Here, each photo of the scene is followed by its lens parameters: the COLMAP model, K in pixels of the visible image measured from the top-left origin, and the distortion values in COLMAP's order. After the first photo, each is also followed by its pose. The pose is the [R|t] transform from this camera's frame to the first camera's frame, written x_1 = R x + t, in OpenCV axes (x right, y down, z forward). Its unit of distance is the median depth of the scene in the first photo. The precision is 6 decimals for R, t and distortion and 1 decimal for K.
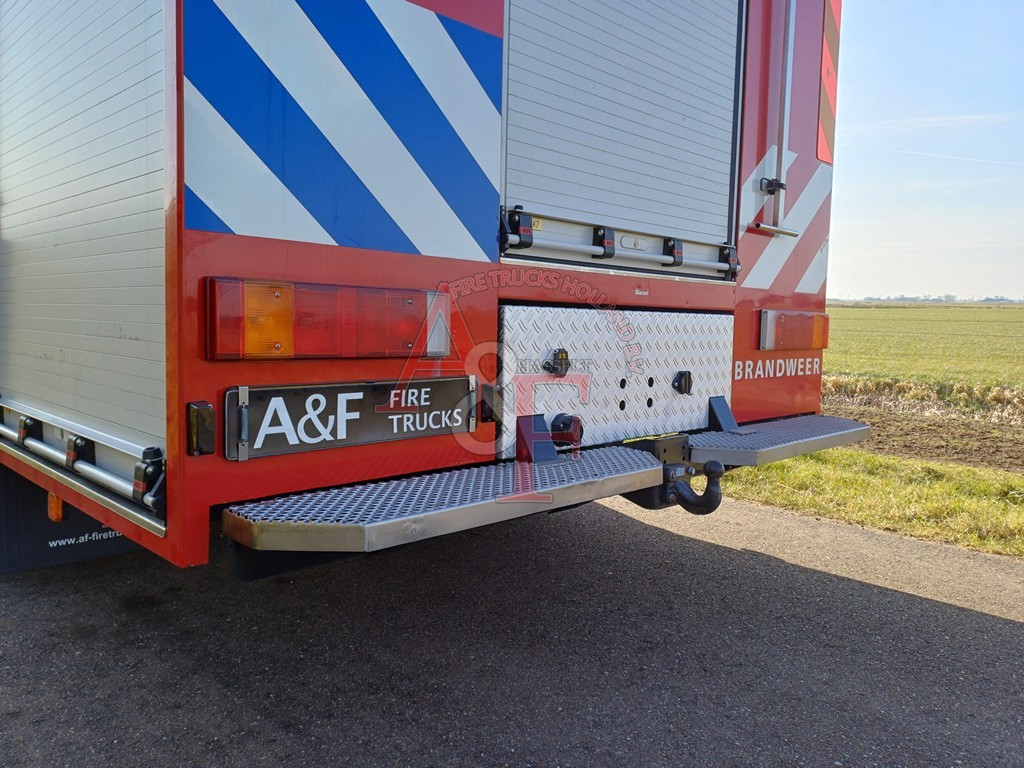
lens RADIAL K [[745.2, 0, 512.0], [0, 745.2, 384.0], [0, 0, 1]] dist [0.152374, -0.194857]
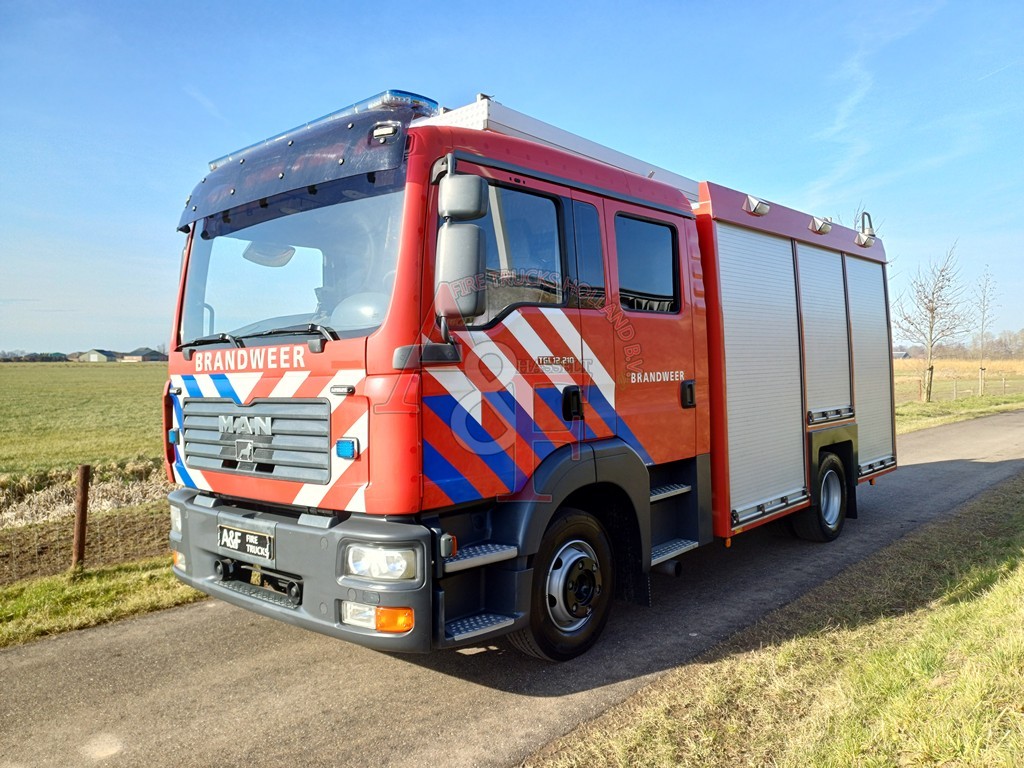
lens RADIAL K [[750.7, 0, 512.1], [0, 750.7, 389.1], [0, 0, 1]] dist [0.143796, -0.152503]
pose [[0.077337, -0.002091, -0.997003, 2.121454], [-0.061214, 0.998101, -0.006841, -0.442976], [0.995124, 0.061560, 0.077062, 1.381878]]
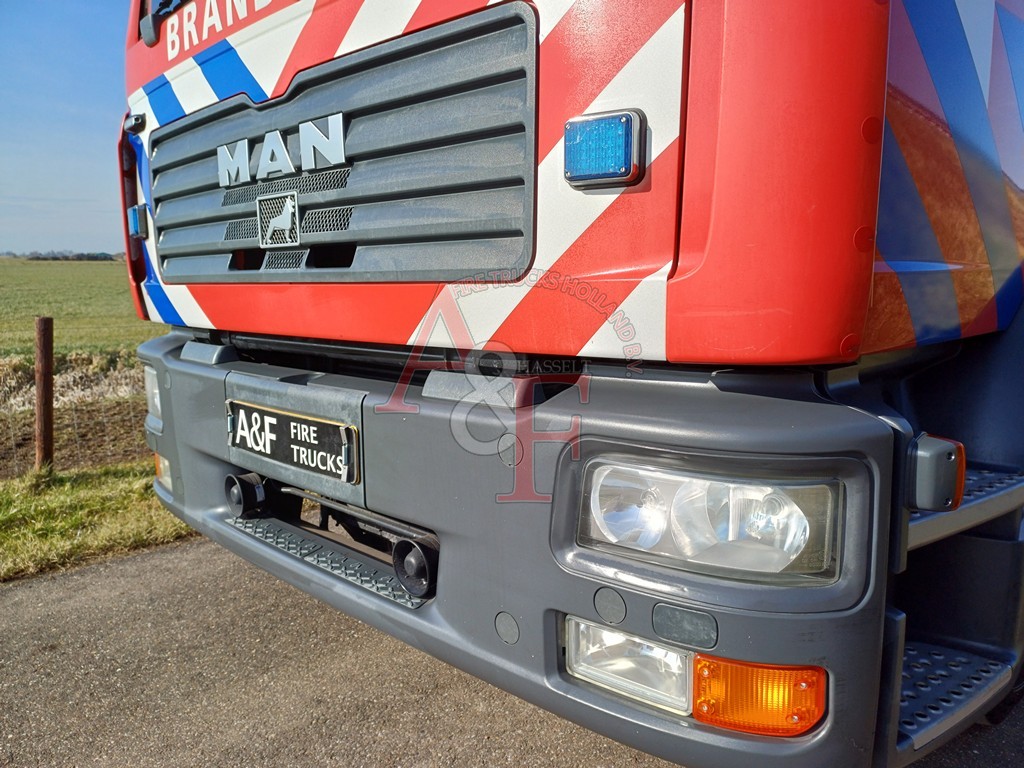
lens RADIAL K [[745.2, 0, 512.0], [0, 745.2, 384.0], [0, 0, 1]] dist [0.152374, -0.194857]
pose [[0.032225, 0.115804, -0.992749, 0.768722], [-0.075376, 0.990718, 0.113120, -0.160482], [0.996634, 0.071184, 0.040654, 1.041796]]
